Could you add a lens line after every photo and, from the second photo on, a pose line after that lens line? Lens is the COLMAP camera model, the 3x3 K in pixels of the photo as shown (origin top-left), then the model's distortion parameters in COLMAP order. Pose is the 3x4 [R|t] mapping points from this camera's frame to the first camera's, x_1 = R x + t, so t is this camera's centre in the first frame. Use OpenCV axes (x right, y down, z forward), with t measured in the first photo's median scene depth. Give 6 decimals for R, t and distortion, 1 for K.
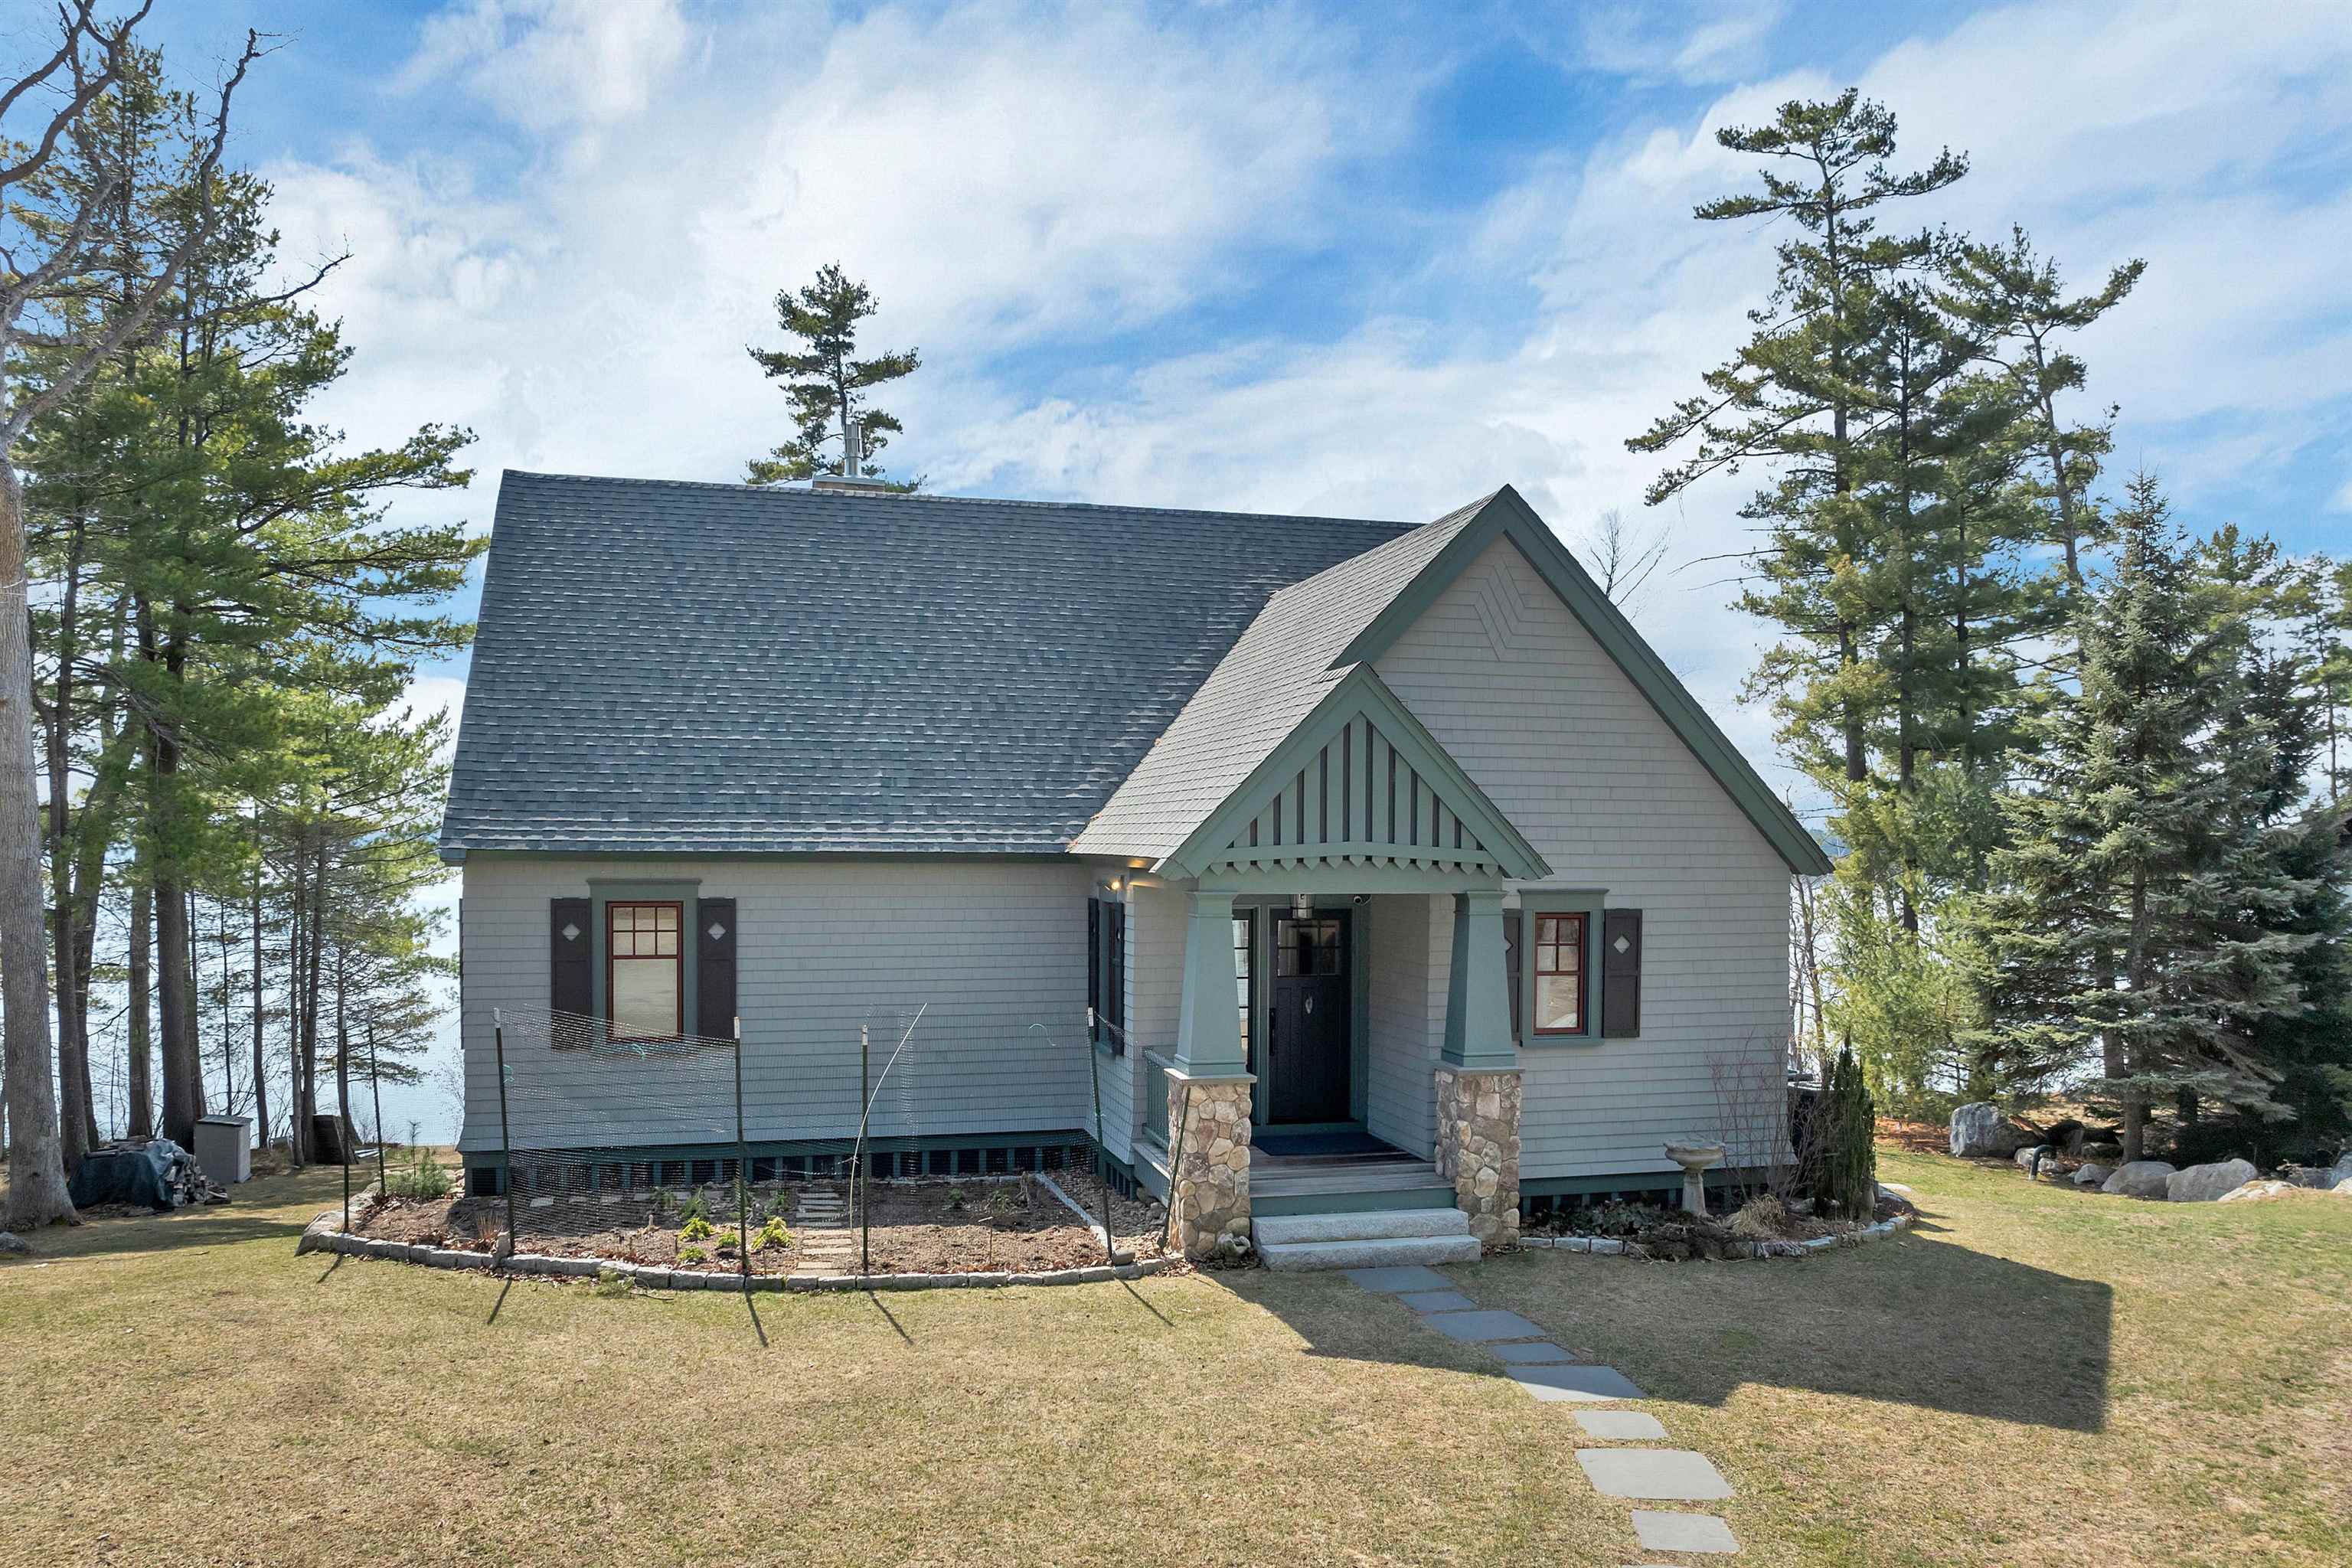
lens RADIAL K [[1694.0, 0, 1178.6], [0, 1694.0, 871.8], [0, 0, 1]] dist [-0.030595, -0.008359]
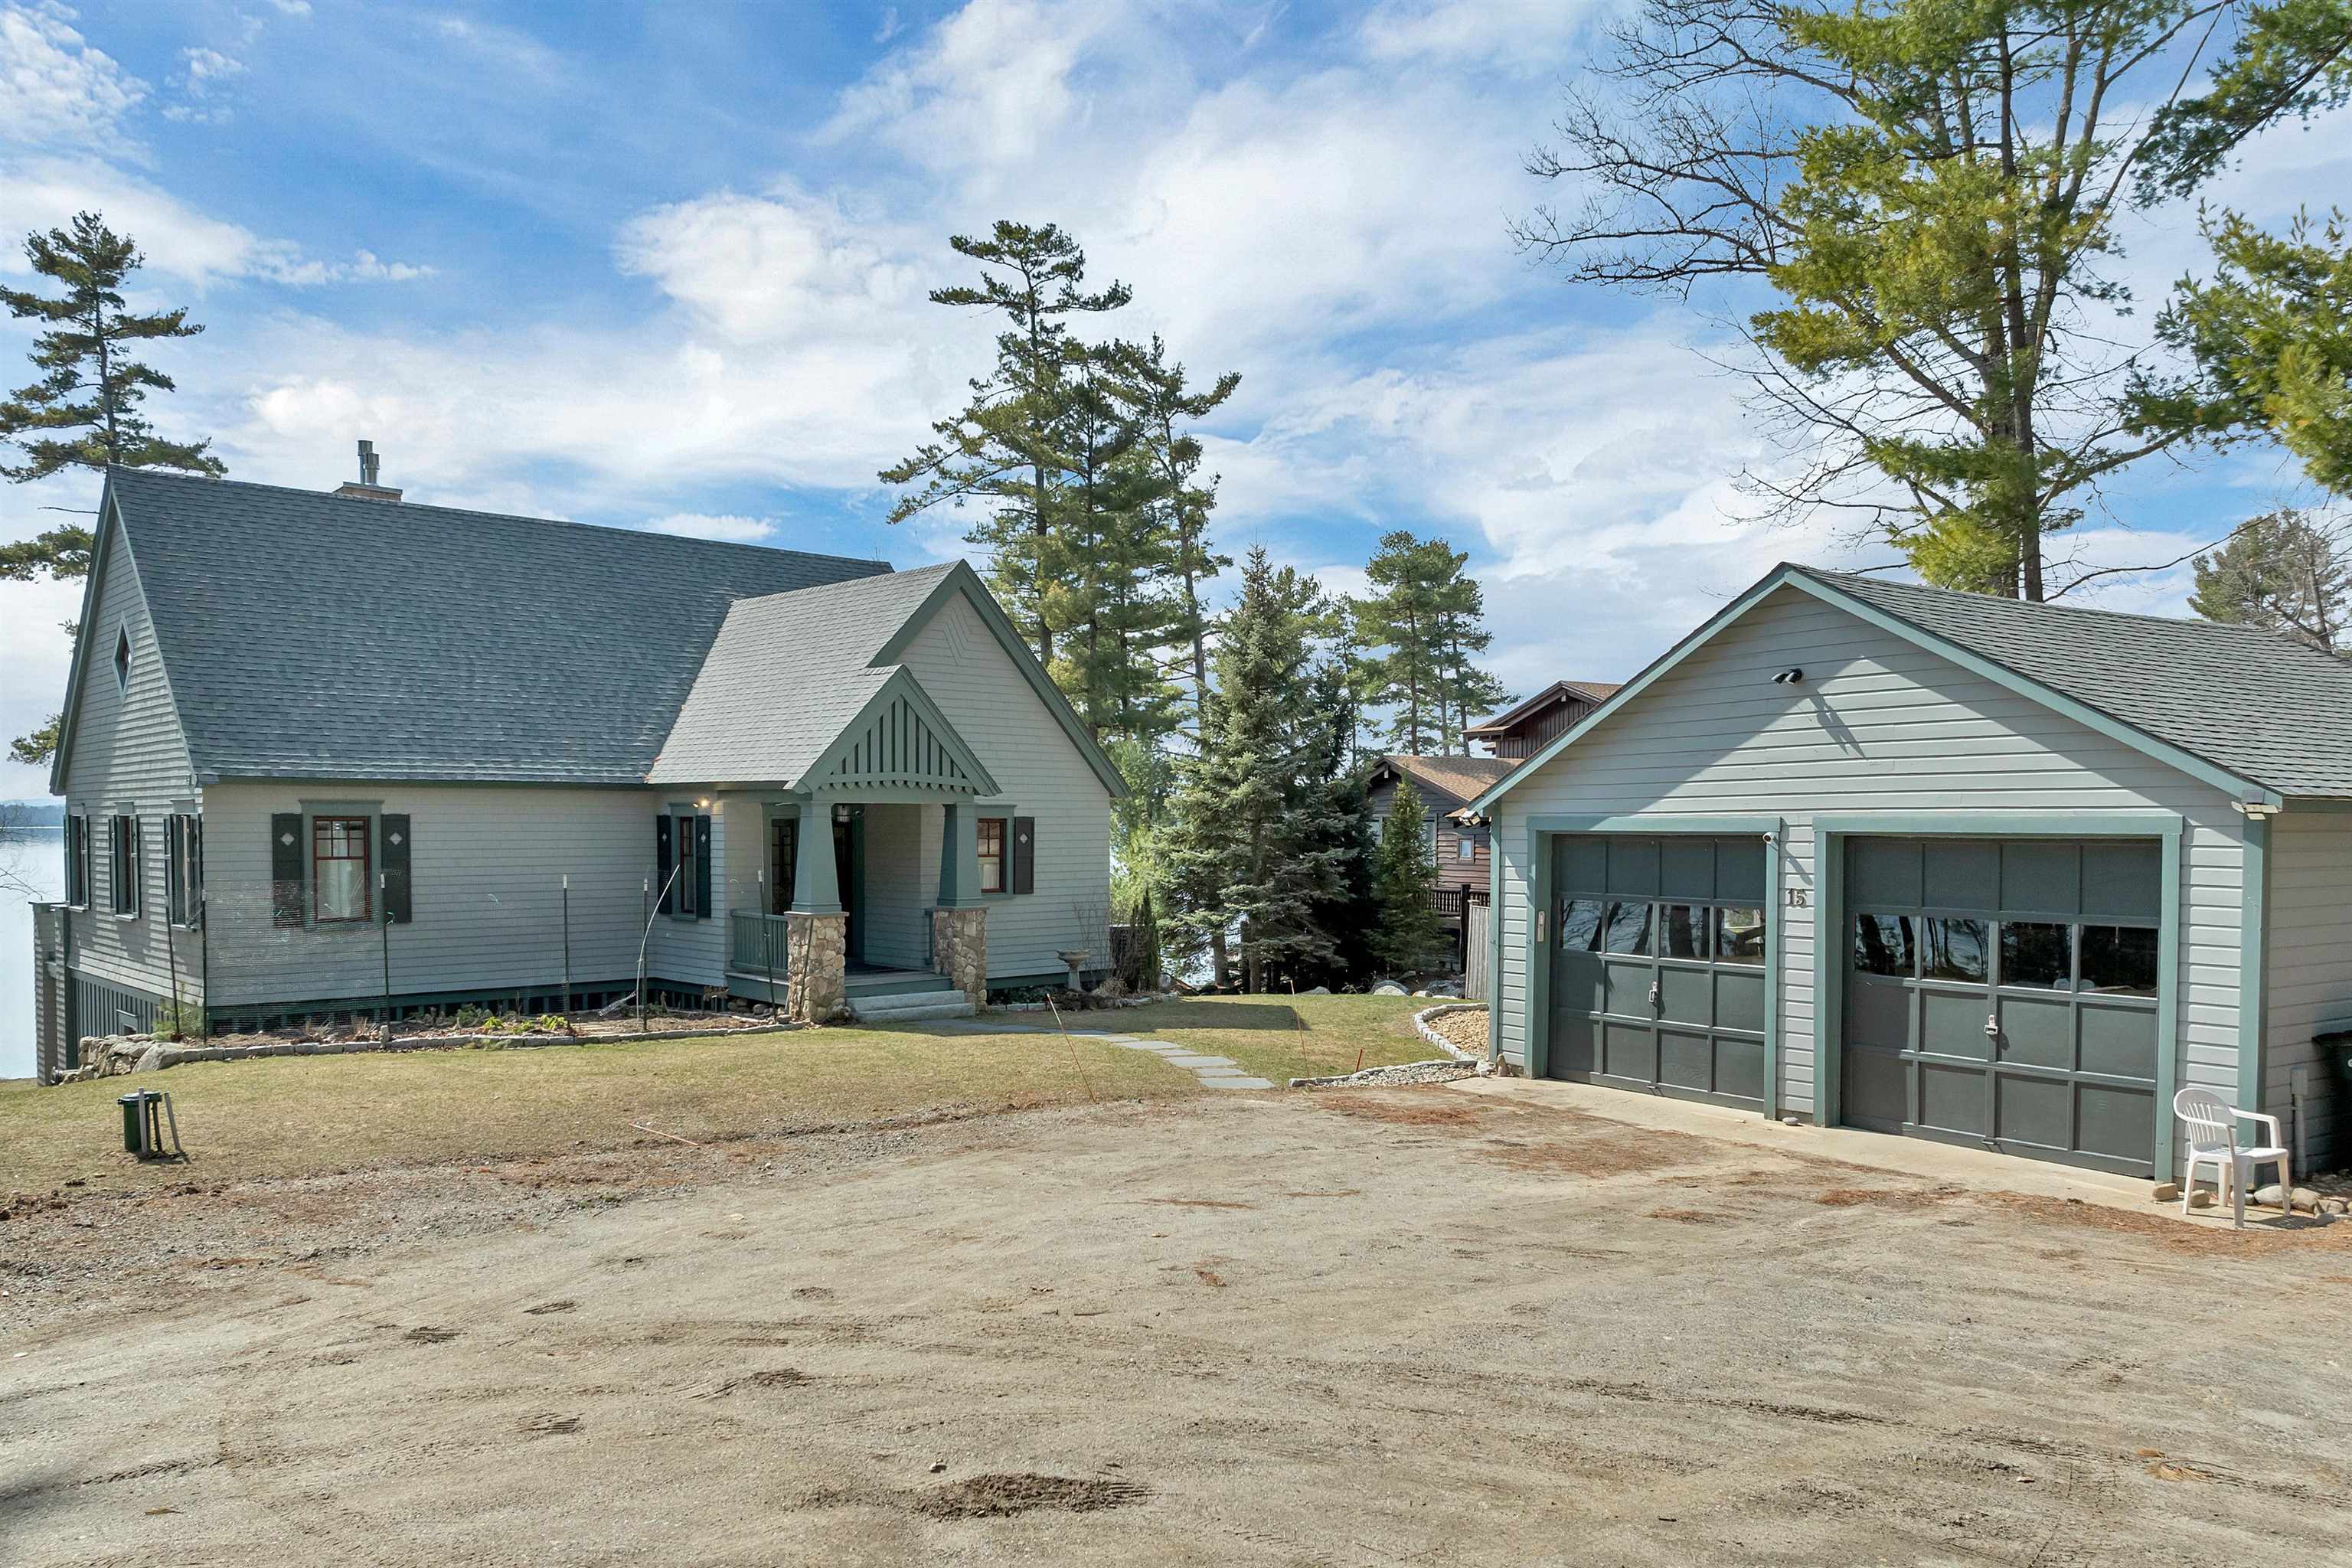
lens RADIAL K [[1694.0, 0, 1178.6], [0, 1694.0, 871.8], [0, 0, 1]] dist [-0.030595, -0.008359]
pose [[0.871267, -0.017210, 0.490508, -0.174831], [0.009215, 0.999782, 0.018710, 0.019070], [-0.490724, -0.011782, 0.871236, -0.218323]]
